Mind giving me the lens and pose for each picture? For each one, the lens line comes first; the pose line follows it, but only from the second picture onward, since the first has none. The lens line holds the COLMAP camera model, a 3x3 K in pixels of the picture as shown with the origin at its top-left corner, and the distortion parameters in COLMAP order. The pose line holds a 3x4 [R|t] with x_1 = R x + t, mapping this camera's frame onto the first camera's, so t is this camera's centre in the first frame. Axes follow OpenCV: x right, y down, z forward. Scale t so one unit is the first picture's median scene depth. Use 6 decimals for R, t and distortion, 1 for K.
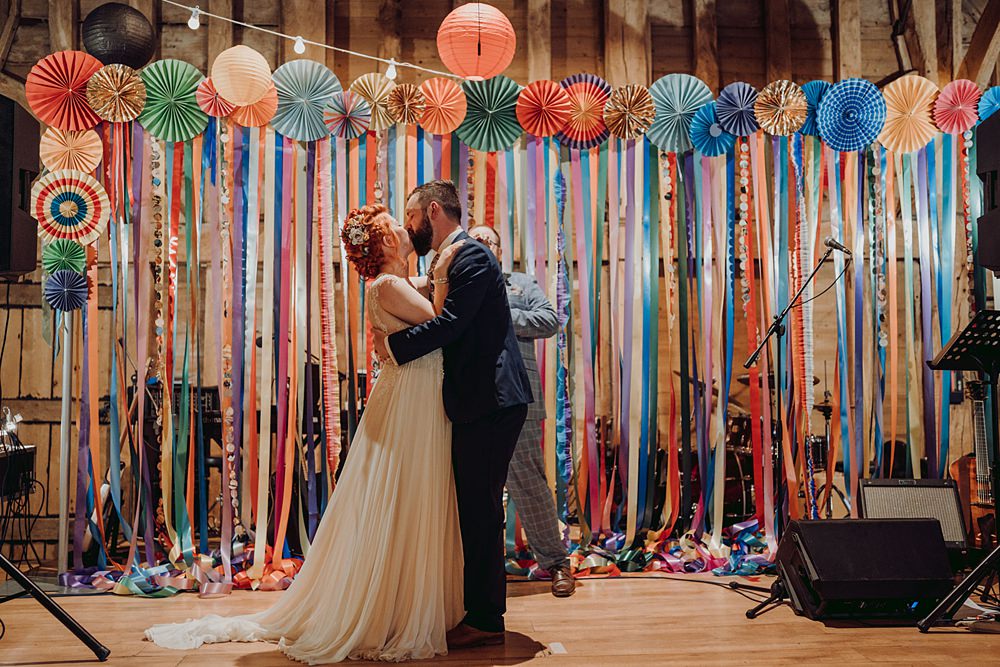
lens RADIAL K [[966.7, 0, 498.3], [0, 966.7, 334.7], [0, 0, 1]] dist [-0.013681, 0.067296]
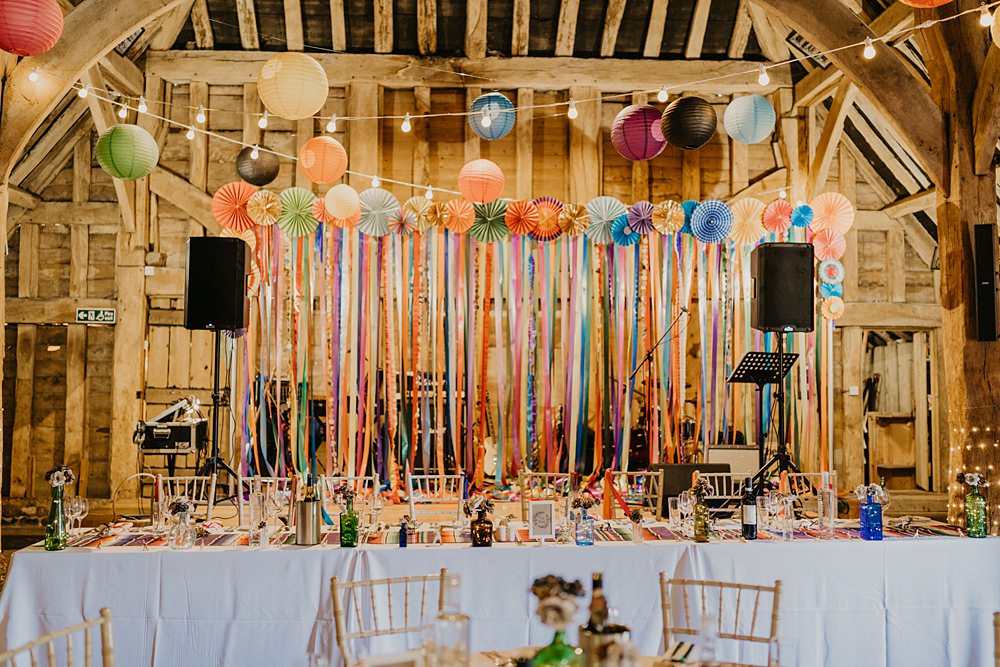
lens RADIAL K [[955.8, 0, 499.7], [0, 955.8, 331.6], [0, 0, 1]] dist [-0.017386, 0.074537]
pose [[0.999923, 0.012315, 0.001281, 0.009812], [-0.012328, 0.999869, 0.010451, -0.056095], [-0.001152, -0.010466, 0.999945, -0.615423]]
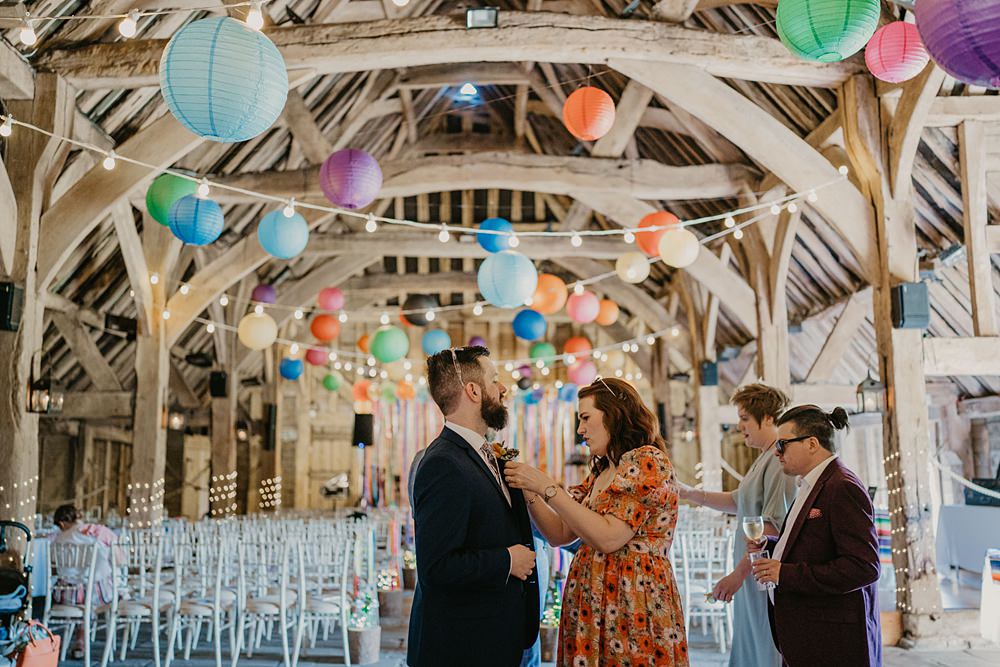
lens RADIAL K [[955.8, 0, 499.7], [0, 955.8, 331.6], [0, 0, 1]] dist [-0.017386, 0.074537]
pose [[0.999527, -0.000541, -0.030762, 0.212985], [-0.001812, 0.997075, -0.076410, -0.189517], [0.030714, 0.076430, 0.996602, -2.687720]]
